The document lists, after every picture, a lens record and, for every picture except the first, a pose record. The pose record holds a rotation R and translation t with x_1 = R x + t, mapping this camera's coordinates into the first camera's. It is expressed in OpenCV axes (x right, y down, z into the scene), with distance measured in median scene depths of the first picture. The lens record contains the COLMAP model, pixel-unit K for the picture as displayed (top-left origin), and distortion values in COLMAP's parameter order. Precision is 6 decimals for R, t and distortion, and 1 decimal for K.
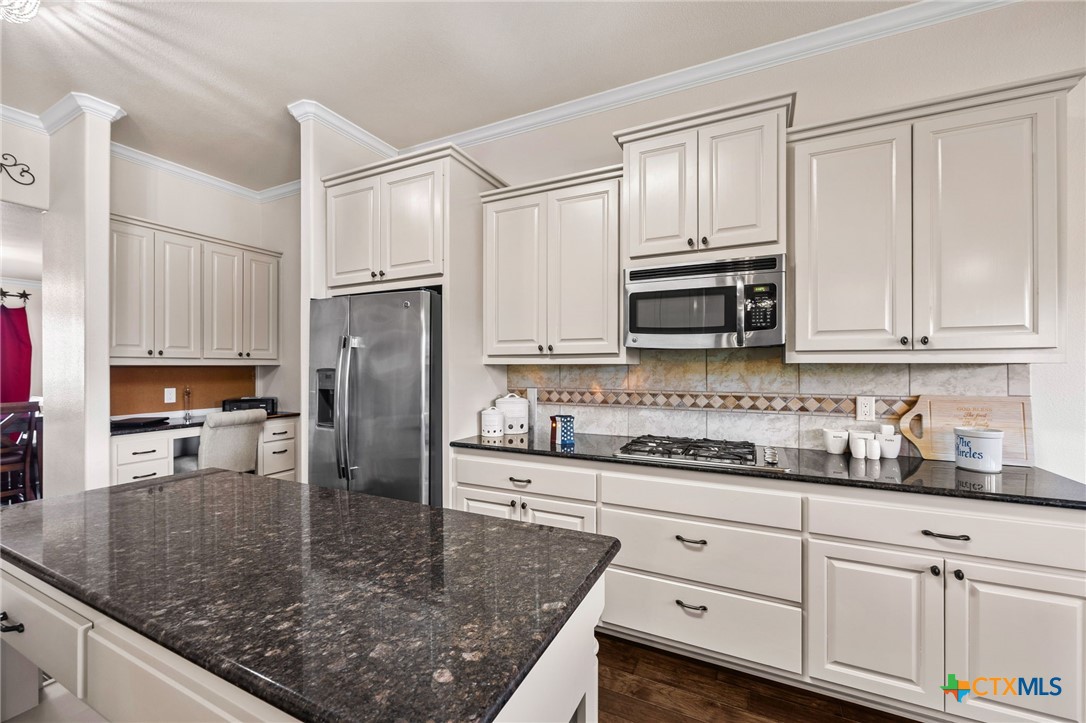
lens RADIAL K [[436.5, 0, 545.4], [0, 436.5, 361.3], [0, 0, 1]] dist [0.000469, -0.000006]
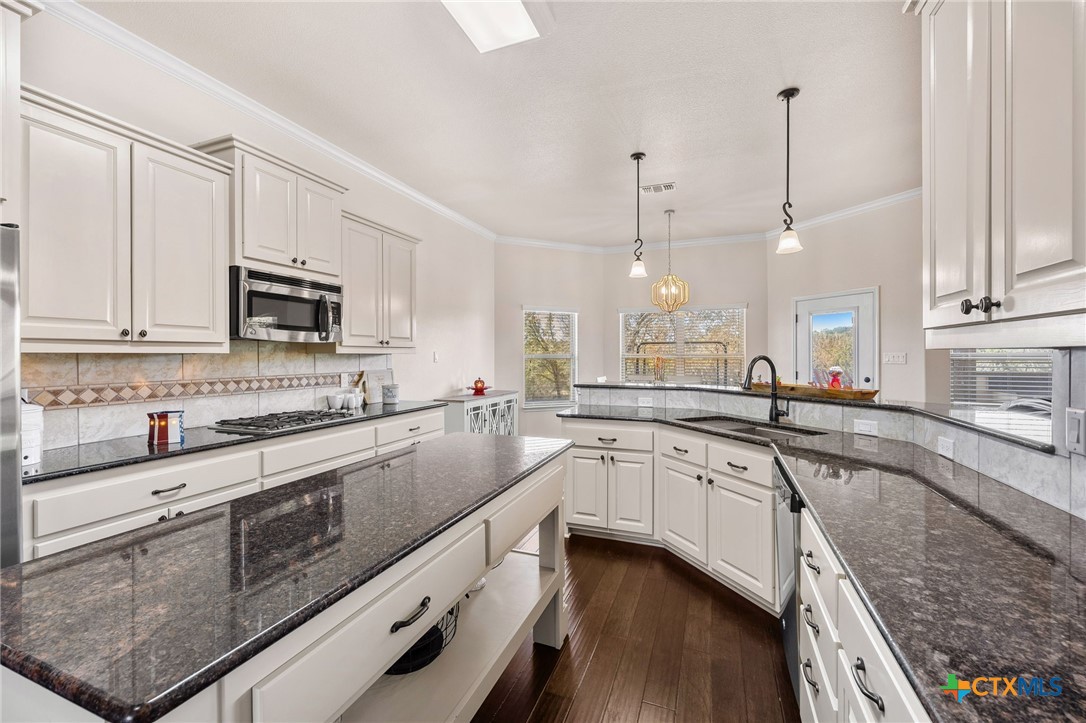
lens RADIAL K [[436.5, 0, 545.4], [0, 436.5, 361.3], [0, 0, 1]] dist [0.000469, -0.000006]
pose [[-0.075767, -0.011202, 0.997063, -0.920108], [-0.004709, 0.999930, 0.010876, 0.010434], [-0.997114, -0.003871, -0.075815, 0.309886]]
